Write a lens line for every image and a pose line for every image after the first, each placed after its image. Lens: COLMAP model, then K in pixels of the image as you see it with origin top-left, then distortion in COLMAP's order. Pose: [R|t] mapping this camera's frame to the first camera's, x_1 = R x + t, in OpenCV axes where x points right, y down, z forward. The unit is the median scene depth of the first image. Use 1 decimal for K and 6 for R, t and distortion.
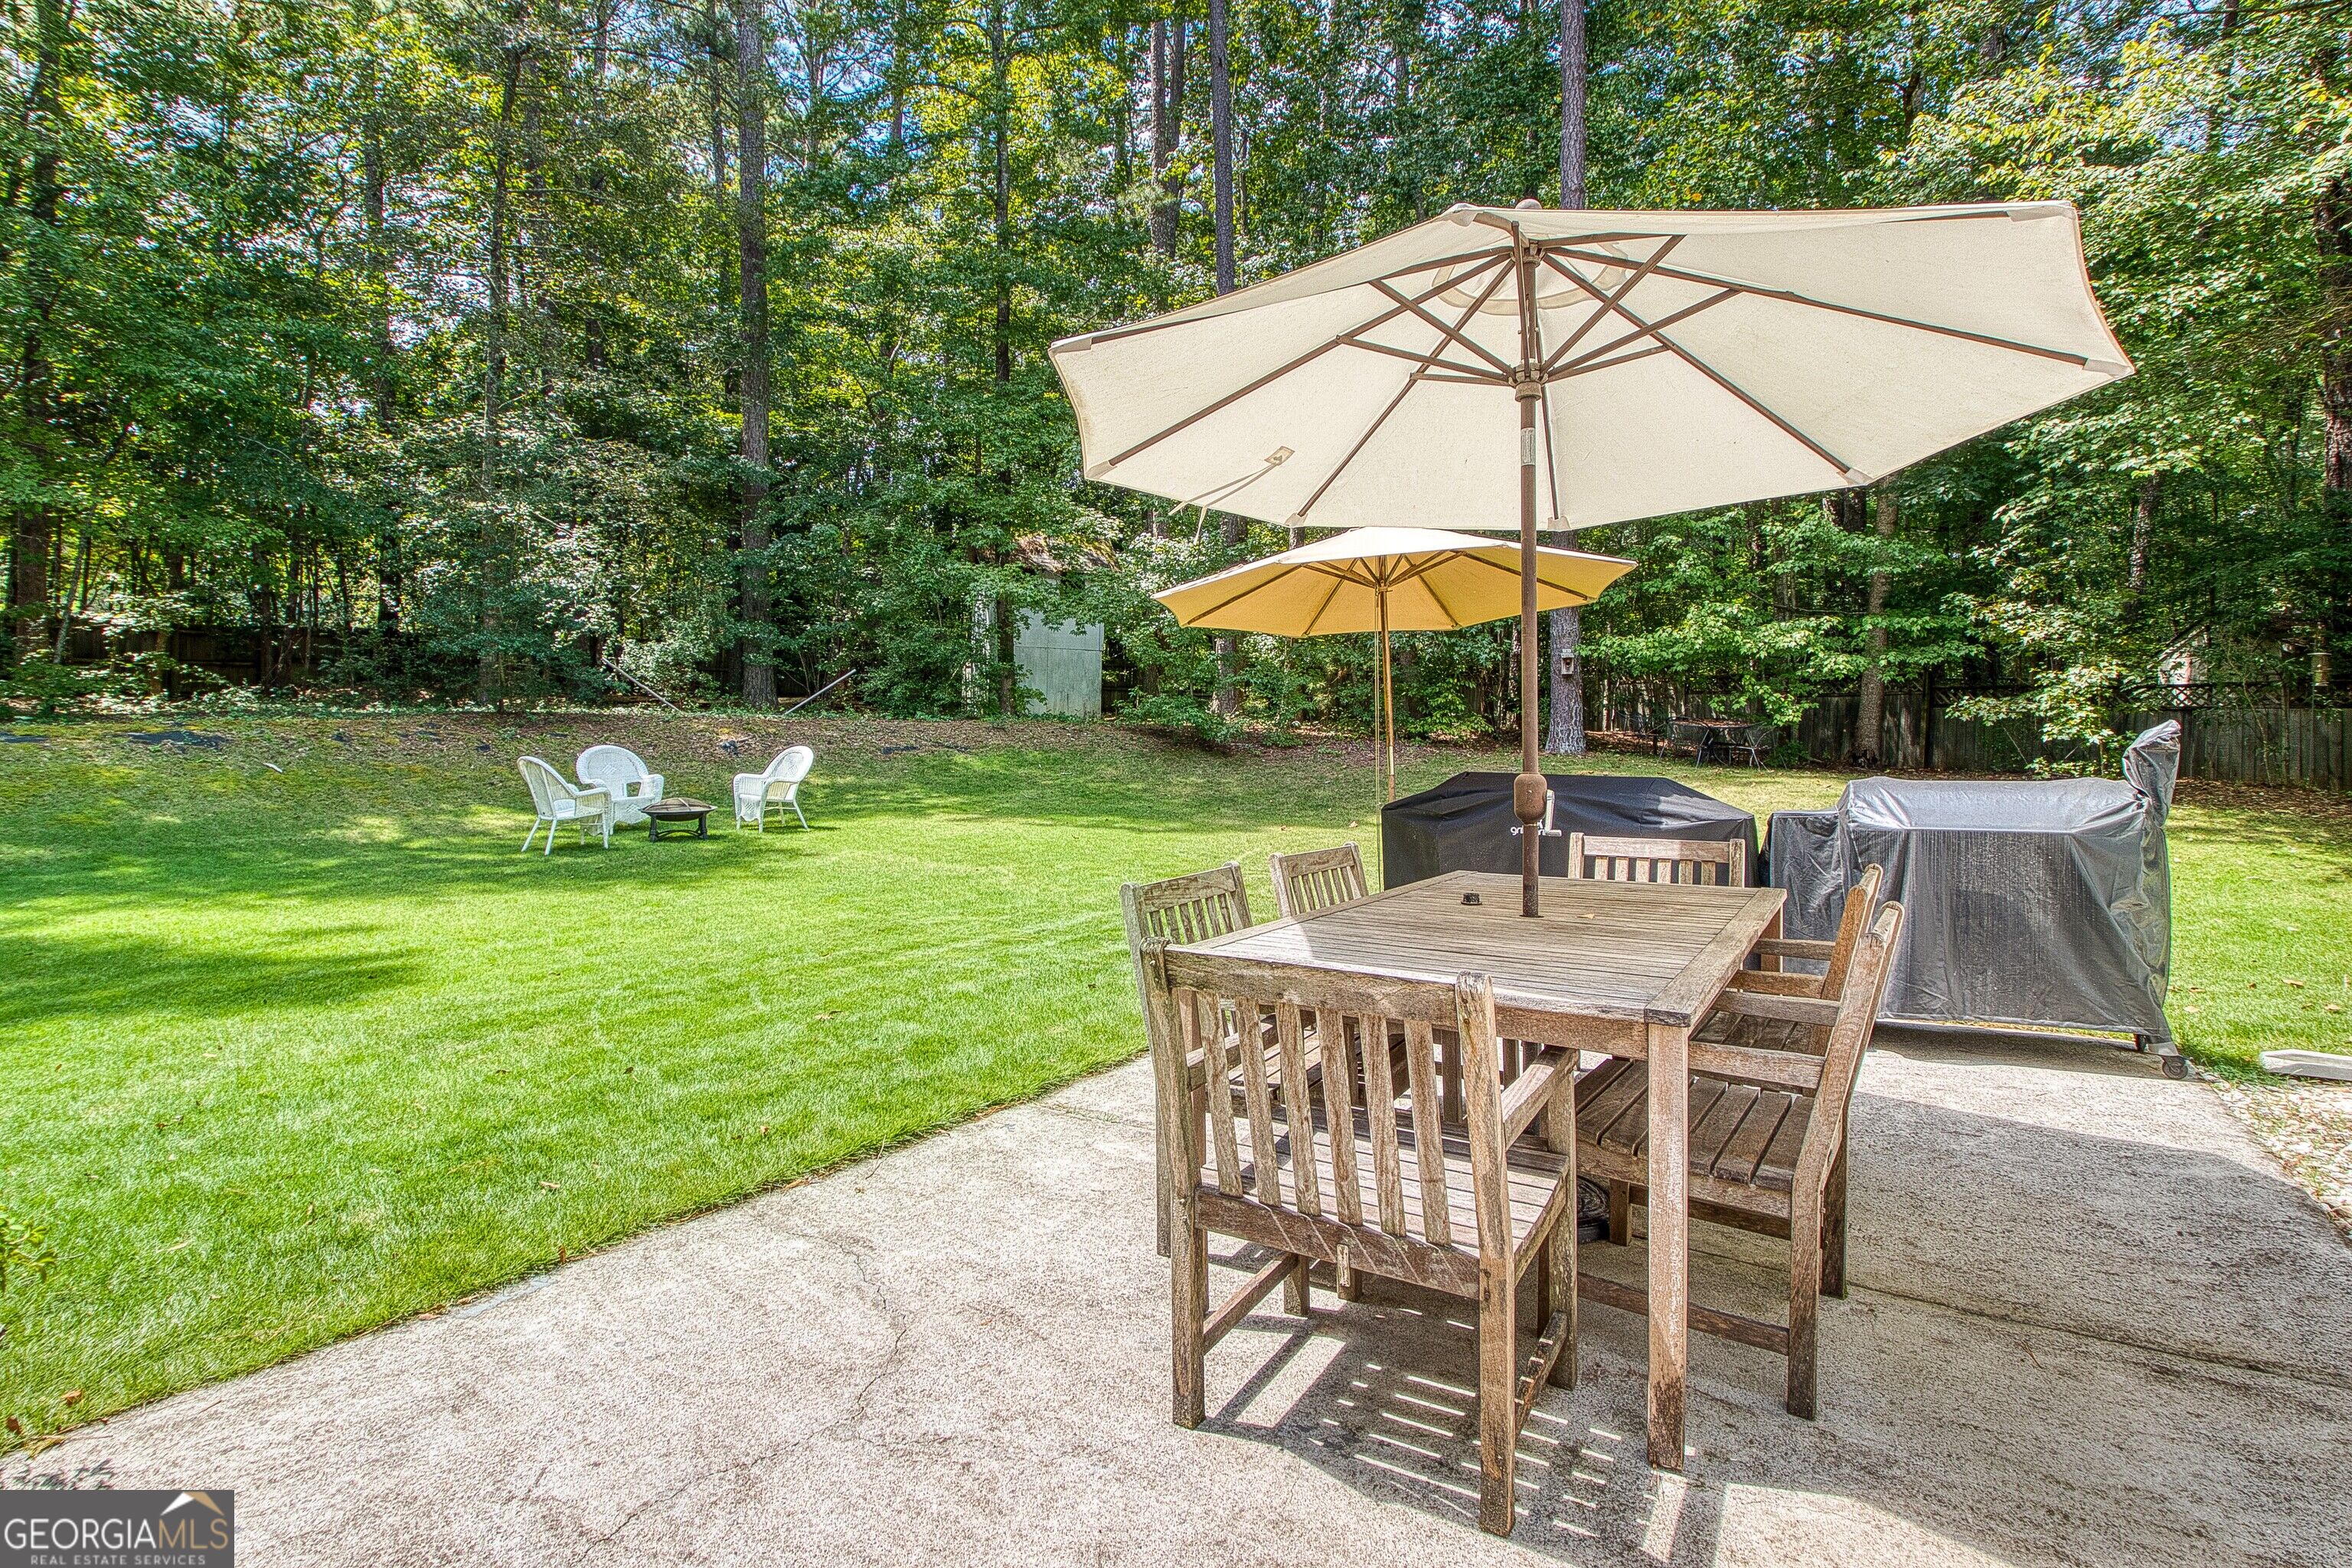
lens RADIAL K [[1077.0, 0, 1153.4], [0, 1077.0, 774.6], [0, 0, 1]] dist [-0.024252, -0.000379]
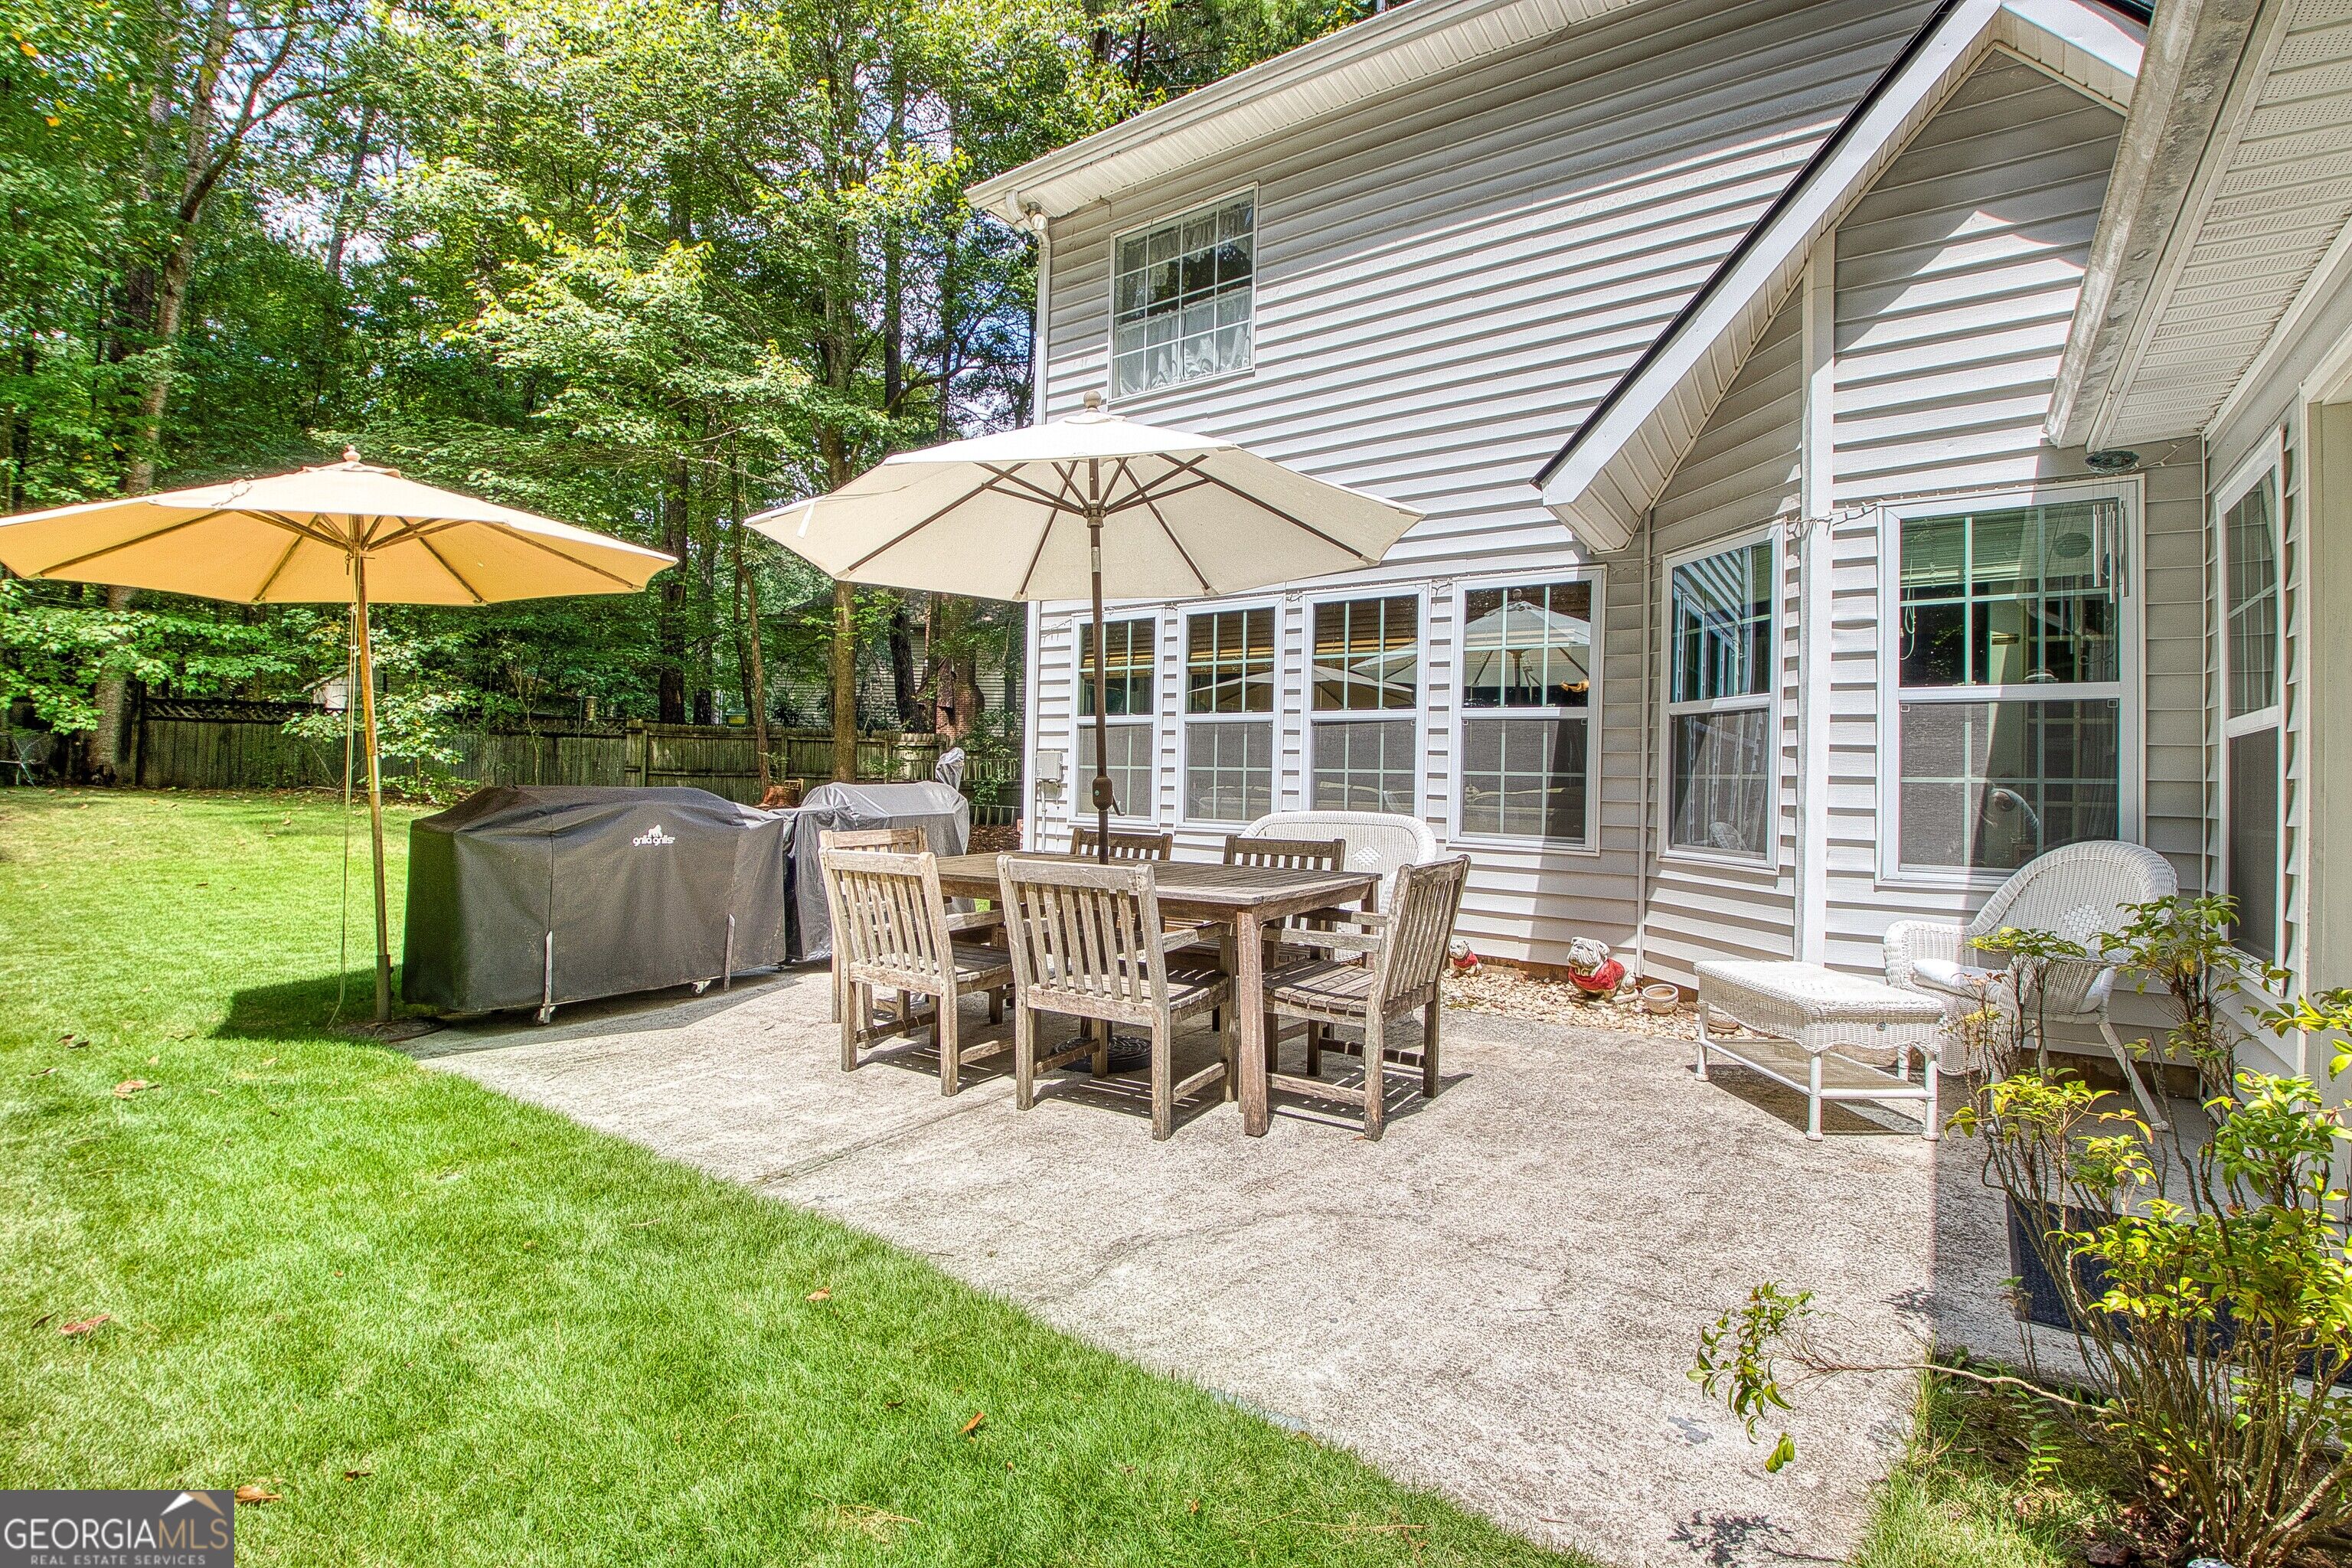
lens RADIAL K [[1077.0, 0, 1153.4], [0, 1077.0, 774.6], [0, 0, 1]] dist [-0.024252, -0.000379]
pose [[0.055862, 0.002306, 0.998436, -1.168245], [0.015668, 0.999872, -0.003186, 0.005542], [-0.998316, 0.015822, 0.055819, 0.837863]]
